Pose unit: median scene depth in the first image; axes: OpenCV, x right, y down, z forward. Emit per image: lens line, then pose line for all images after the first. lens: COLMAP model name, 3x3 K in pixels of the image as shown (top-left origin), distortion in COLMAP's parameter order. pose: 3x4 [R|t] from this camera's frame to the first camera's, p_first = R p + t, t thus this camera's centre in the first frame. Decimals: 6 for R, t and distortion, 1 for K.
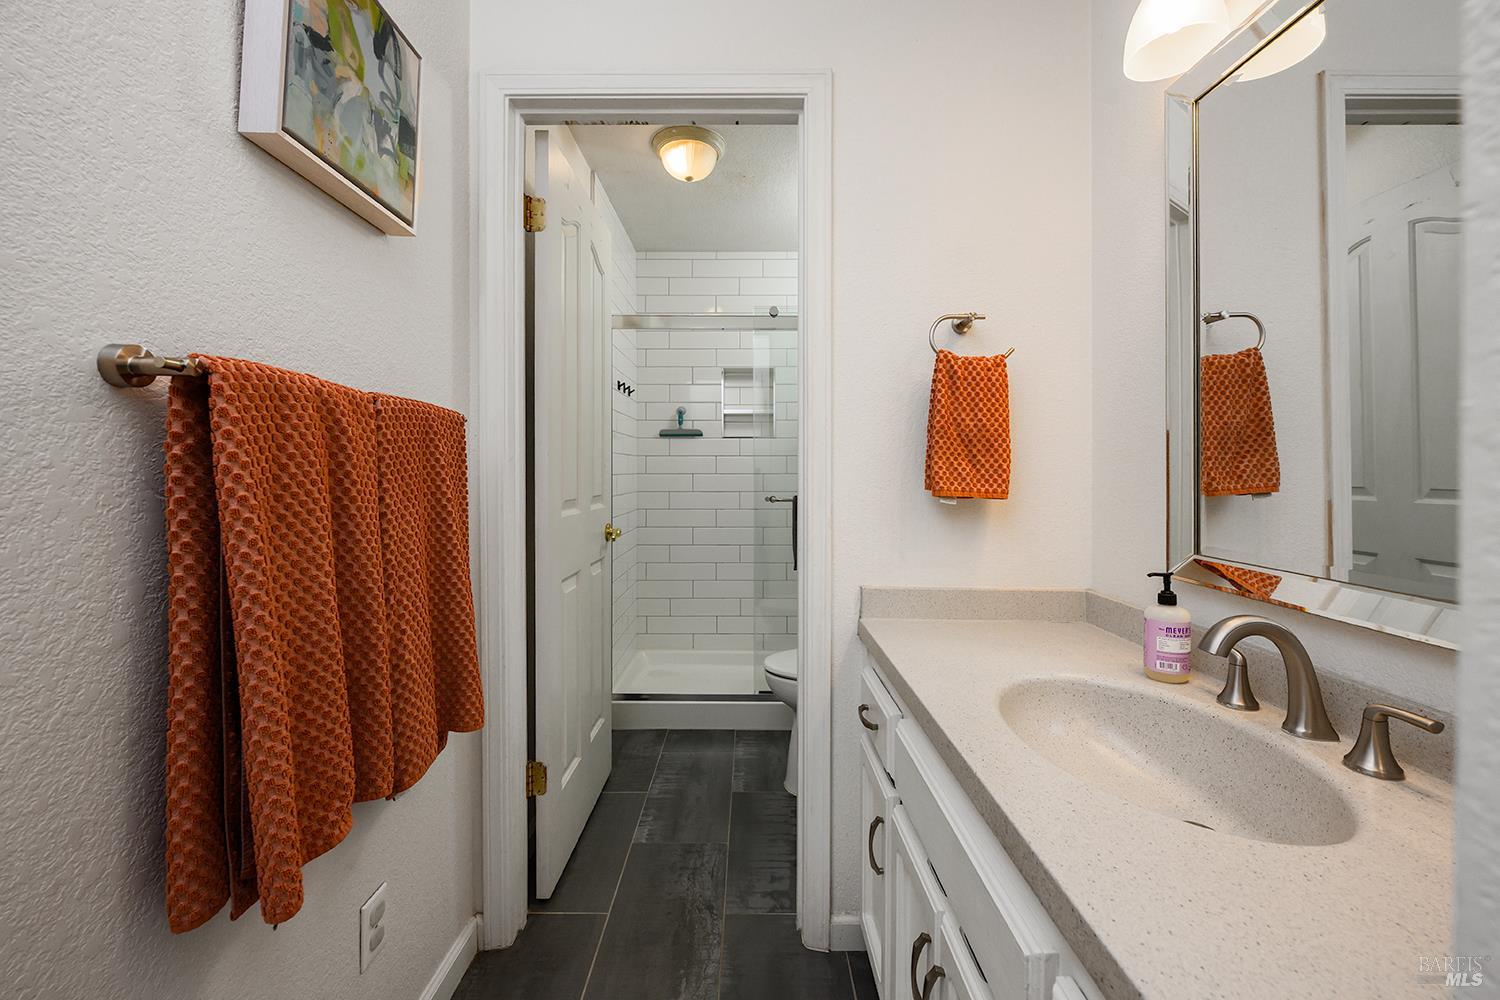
lens RADIAL K [[606.1, 0, 748.4], [0, 606.1, 476.8], [0, 0, 1]] dist [-0.005568, 0.000393]
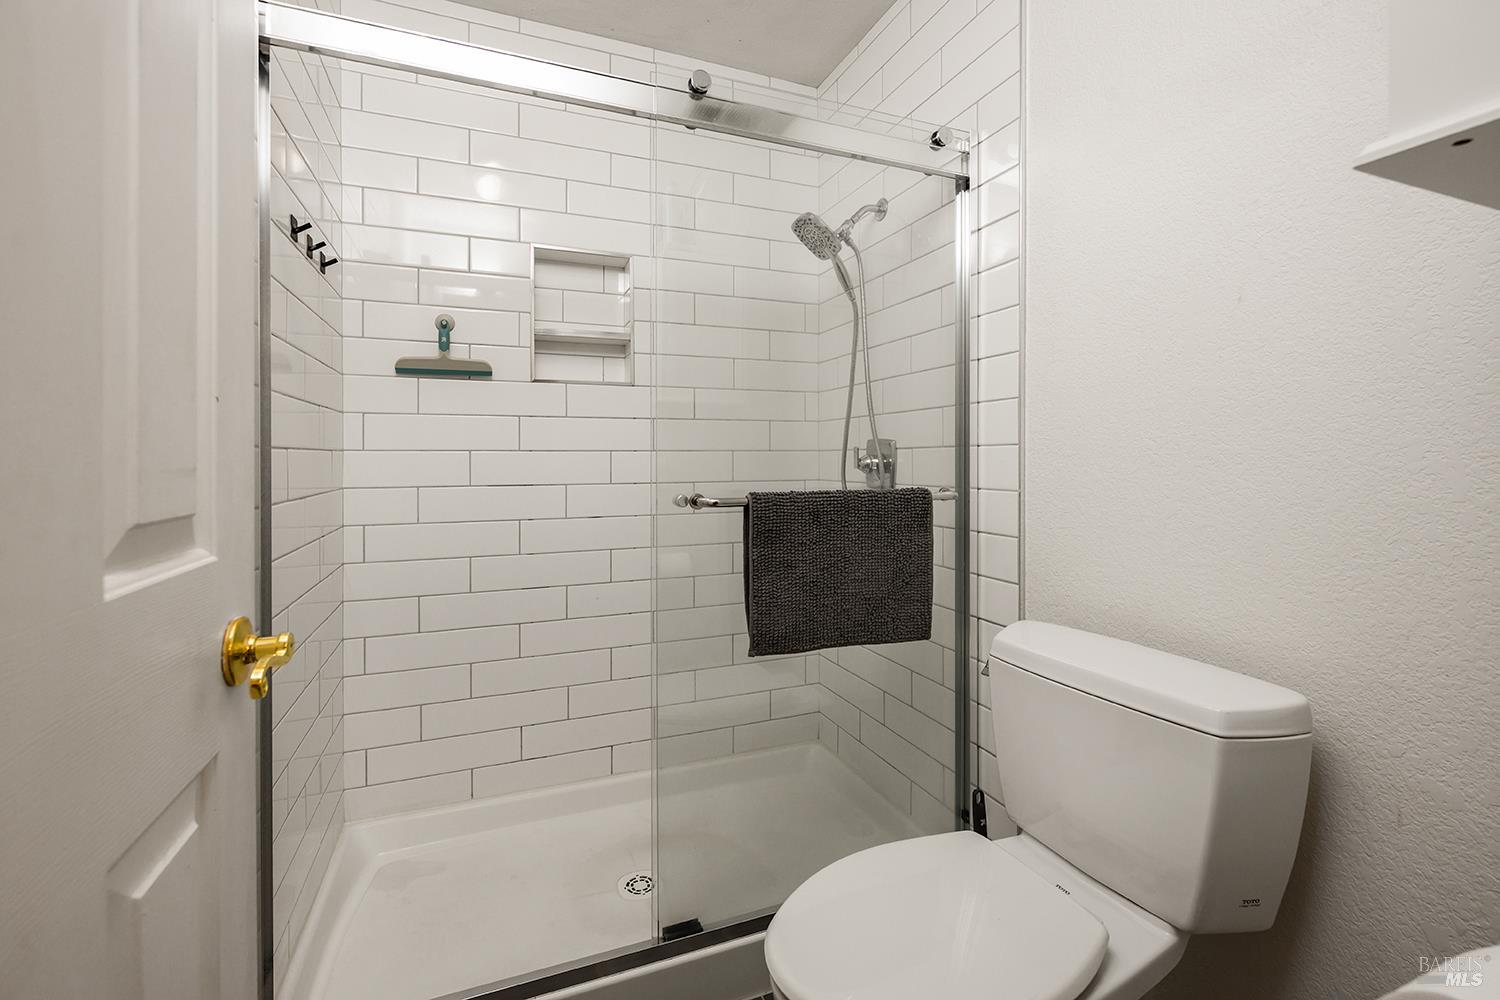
lens RADIAL K [[652.0, 0, 744.8], [0, 652.0, 465.3], [0, 0, 1]] dist [-0.006715, 0.000123]
pose [[0.928586, -0.003591, 0.371100, -0.185762], [0.003520, 0.999993, 0.000869, 0.017771], [-0.371101, 0.000499, 0.928593, 0.948175]]
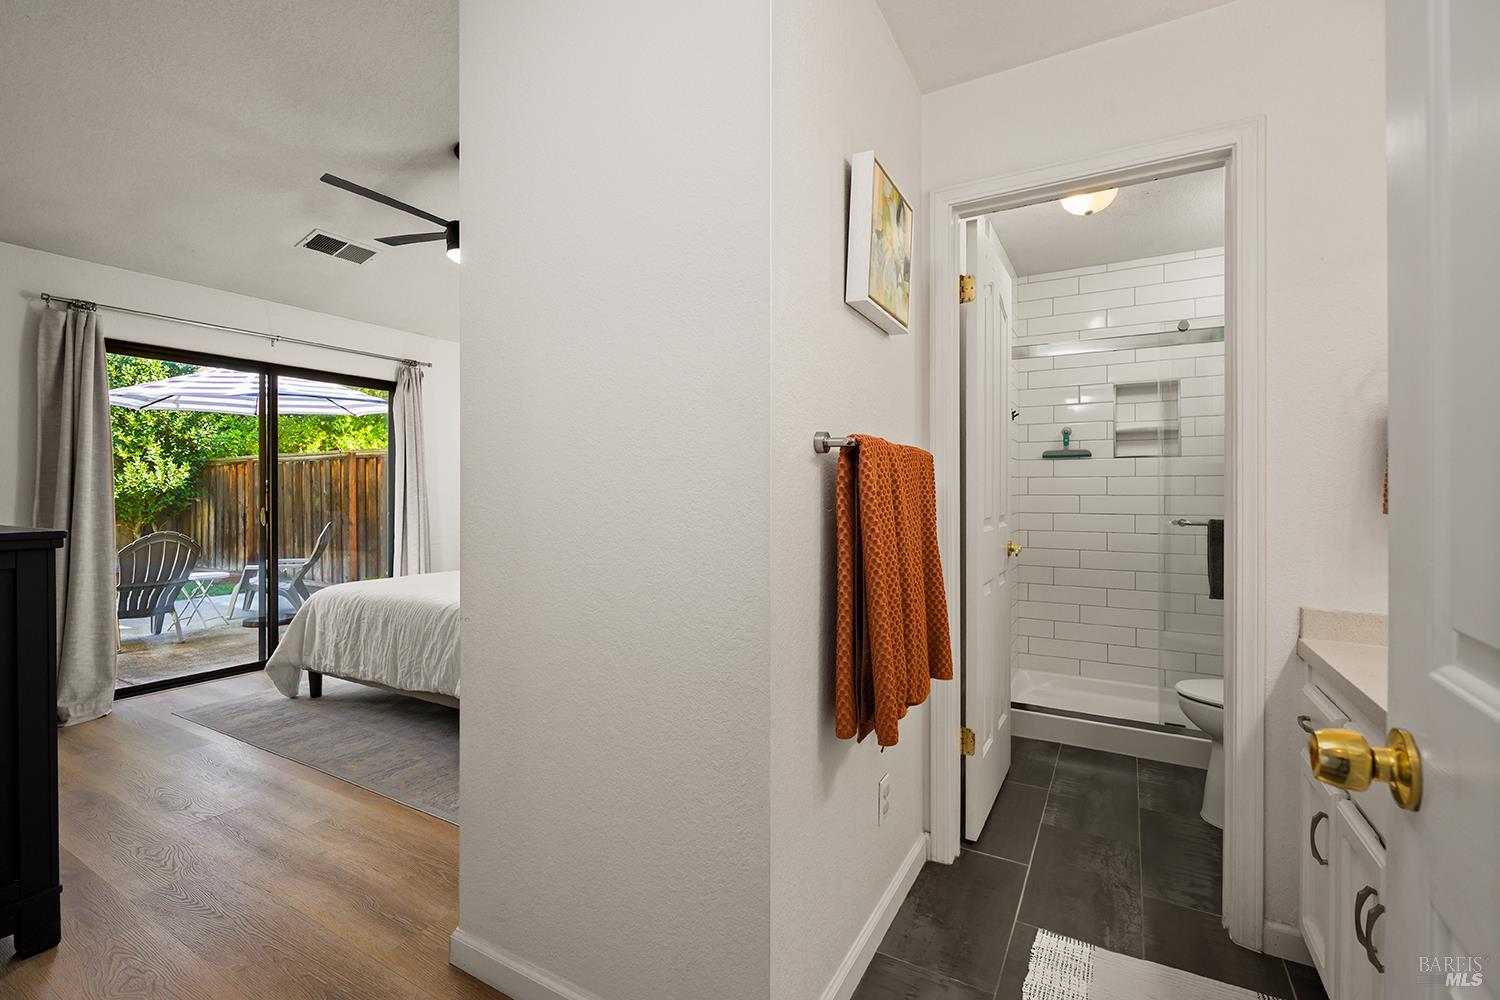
lens RADIAL K [[652.0, 0, 749.2], [0, 652.0, 491.8], [0, 0, 1]] dist [-0.006715, 0.000123]
pose [[0.867589, -0.000157, -0.497281, -0.074718], [-0.003811, 0.999968, -0.006964, -0.002925], [0.497267, 0.007938, 0.867561, -0.396168]]
